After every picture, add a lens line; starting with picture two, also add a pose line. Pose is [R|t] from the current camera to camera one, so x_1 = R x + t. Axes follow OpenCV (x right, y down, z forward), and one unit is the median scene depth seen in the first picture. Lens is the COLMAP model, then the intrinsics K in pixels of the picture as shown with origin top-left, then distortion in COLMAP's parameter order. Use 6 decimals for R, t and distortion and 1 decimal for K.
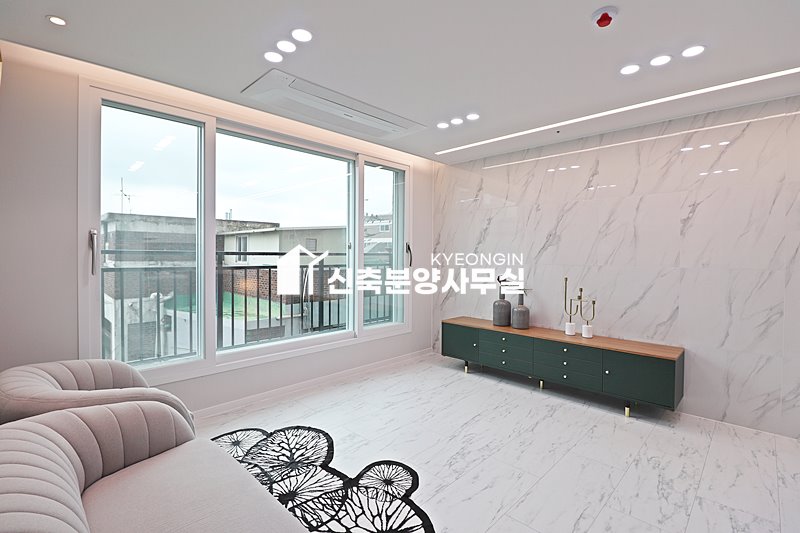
lens RADIAL K [[370.0, 0, 403.1], [0, 370.0, 257.9], [0, 0, 1]] dist [0.002224, -0.014132]
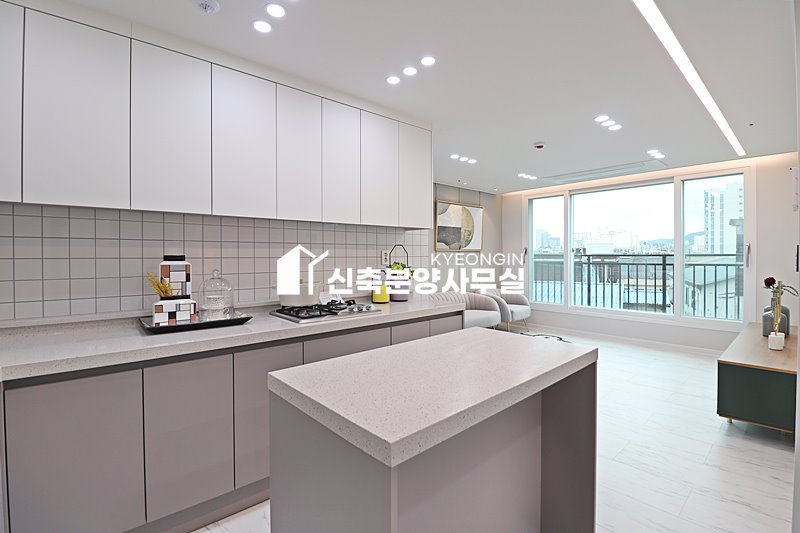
lens RADIAL K [[370.0, 0, 403.1], [0, 370.0, 257.9], [0, 0, 1]] dist [0.002224, -0.014132]
pose [[-0.066800, 0.001574, -0.997765, 2.228033], [-0.003834, 0.999991, 0.001834, 0.001625], [0.997759, 0.003948, -0.066793, 0.282919]]
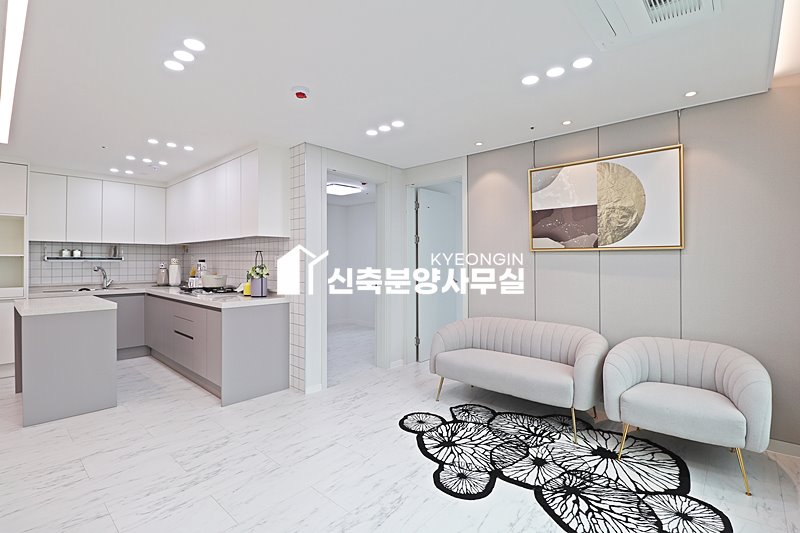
lens RADIAL K [[370.0, 0, 403.1], [0, 370.0, 257.9], [0, 0, 1]] dist [0.002224, -0.014132]
pose [[-0.999308, -0.005368, -0.036802, 0.164012], [-0.005487, 0.999980, 0.003131, -0.019643], [0.036784, 0.003331, -0.999318, 1.973060]]
